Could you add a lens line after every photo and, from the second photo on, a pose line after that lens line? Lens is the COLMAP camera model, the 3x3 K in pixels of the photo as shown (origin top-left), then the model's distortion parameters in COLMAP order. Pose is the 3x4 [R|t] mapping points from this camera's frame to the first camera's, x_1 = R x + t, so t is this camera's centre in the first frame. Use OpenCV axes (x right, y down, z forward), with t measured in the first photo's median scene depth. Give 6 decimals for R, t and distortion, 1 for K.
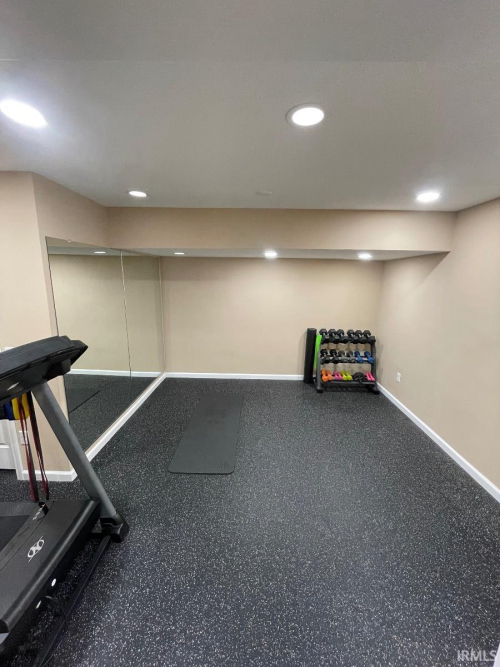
lens RADIAL K [[270.9, 0, 248.5], [0, 270.9, 338.5], [0, 0, 1]] dist [-0.002257, 0.000236]
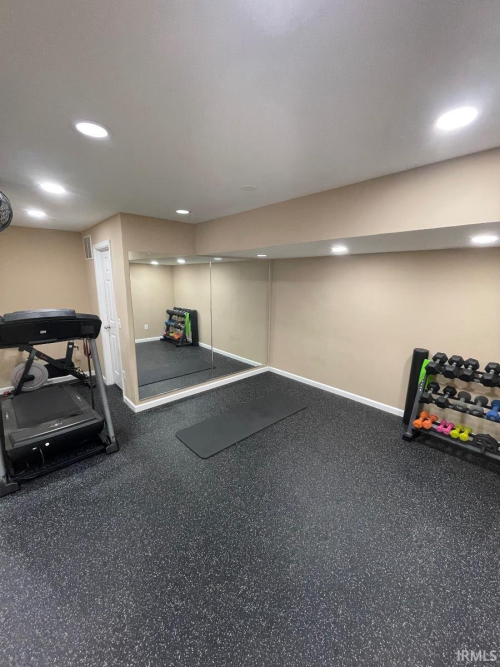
lens RADIAL K [[270.9, 0, 249.1], [0, 270.9, 333.8], [0, 0, 1]] dist [-0.002257, 0.000236]
pose [[0.693109, 0.140135, -0.707080, 0.434506], [-0.162129, 0.986094, 0.036506, -0.031876], [0.702363, 0.089335, 0.706191, 0.191222]]
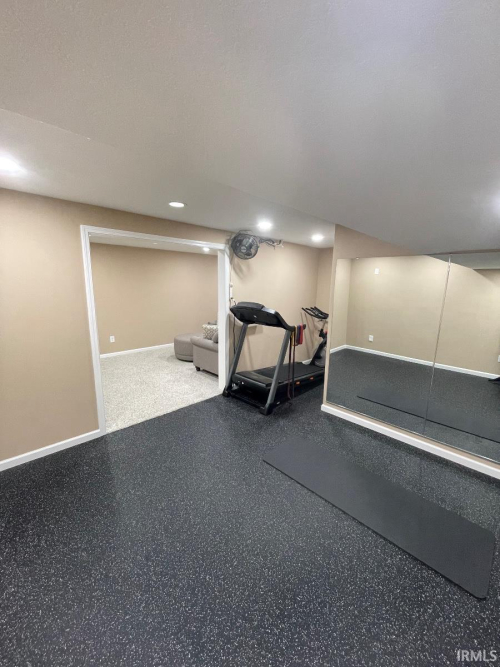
lens RADIAL K [[270.9, 0, 248.6], [0, 270.9, 331.5], [0, 0, 1]] dist [-0.002257, 0.000236]
pose [[-0.697170, 0.107885, -0.708742, 0.402326], [-0.177309, 0.931950, 0.316276, -0.180341], [0.694634, 0.346164, -0.630598, 0.857742]]
